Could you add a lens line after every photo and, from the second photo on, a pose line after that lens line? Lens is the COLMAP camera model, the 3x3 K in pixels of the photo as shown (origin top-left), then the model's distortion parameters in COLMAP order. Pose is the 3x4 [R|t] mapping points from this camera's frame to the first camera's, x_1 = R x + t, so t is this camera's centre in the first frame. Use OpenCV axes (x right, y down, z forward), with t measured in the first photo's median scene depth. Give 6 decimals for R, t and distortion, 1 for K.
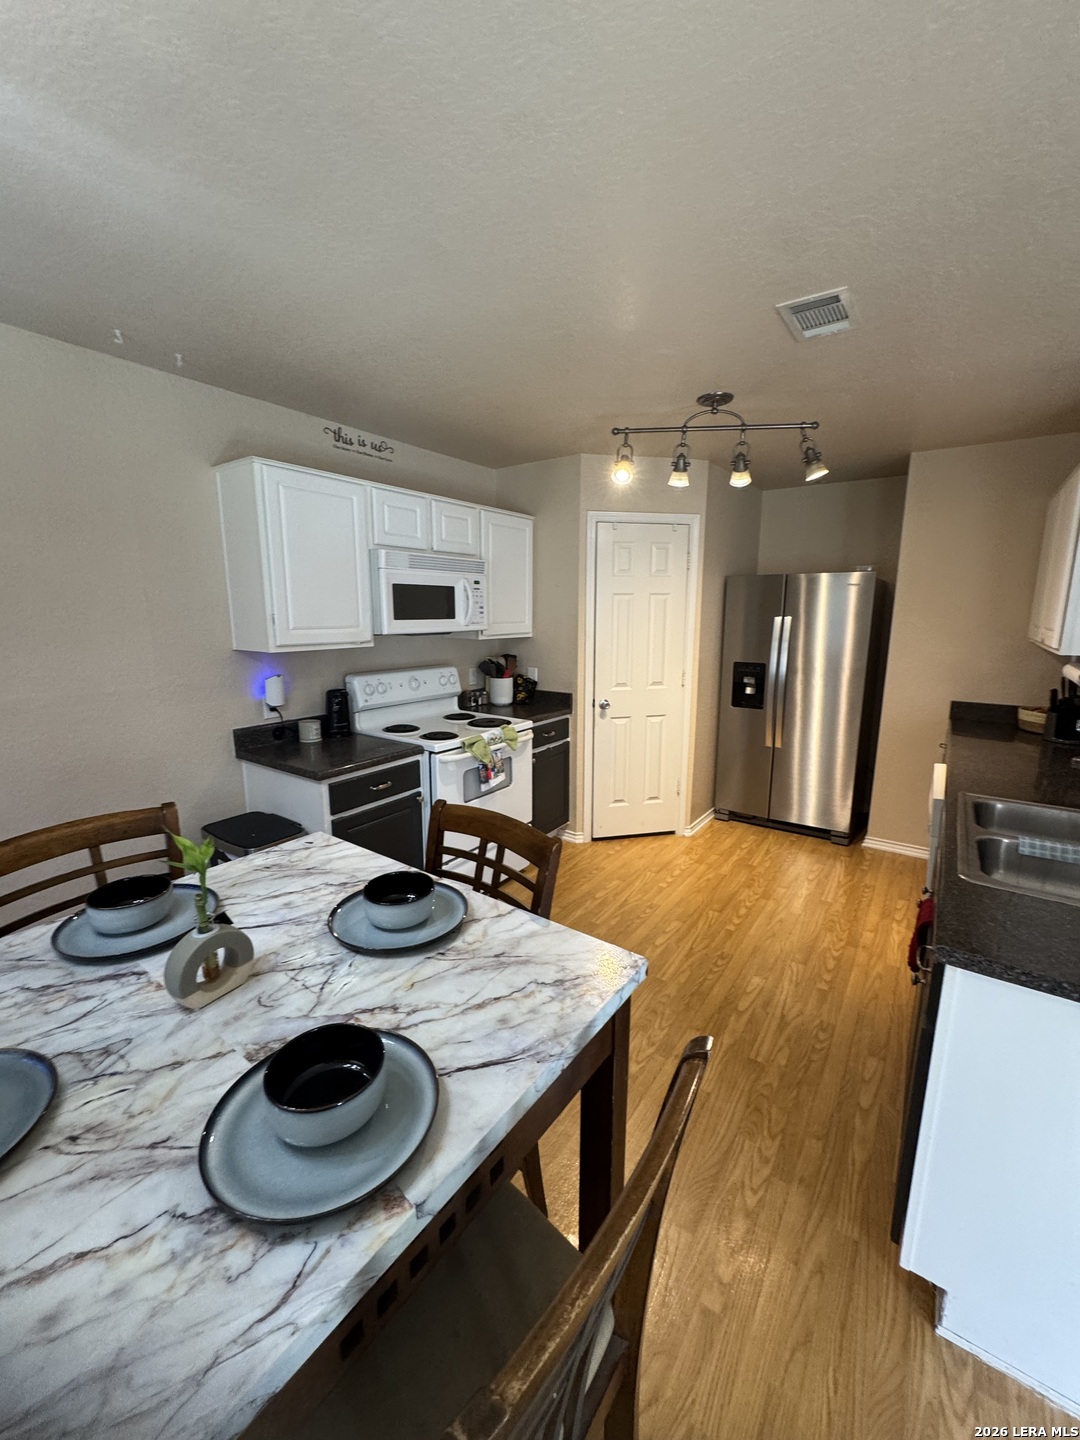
lens RADIAL K [[578.8, 0, 535.8], [0, 578.8, 719.4], [0, 0, 1]] dist [-0.003945, 0.000493]
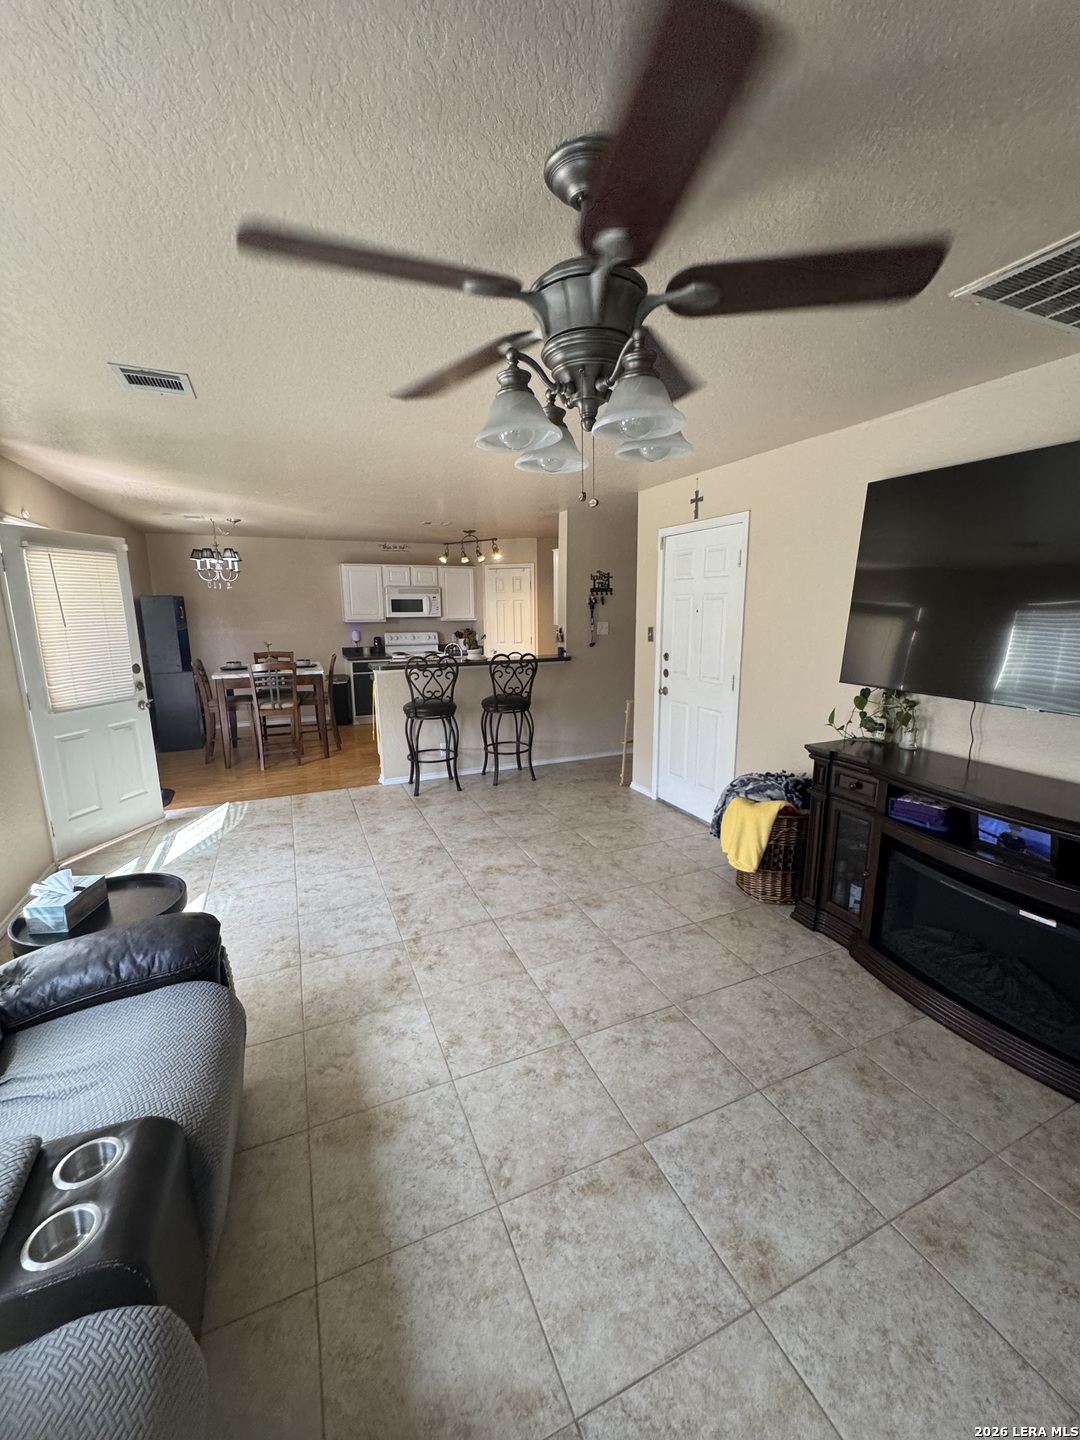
lens RADIAL K [[578.8, 0, 542.1], [0, 578.8, 720.7], [0, 0, 1]] dist [-0.003945, 0.000493]
pose [[0.867498, 0.090111, -0.489211, 1.729401], [-0.086703, 0.995792, 0.029674, 0.196143], [0.489827, 0.016674, 0.871660, -1.031988]]
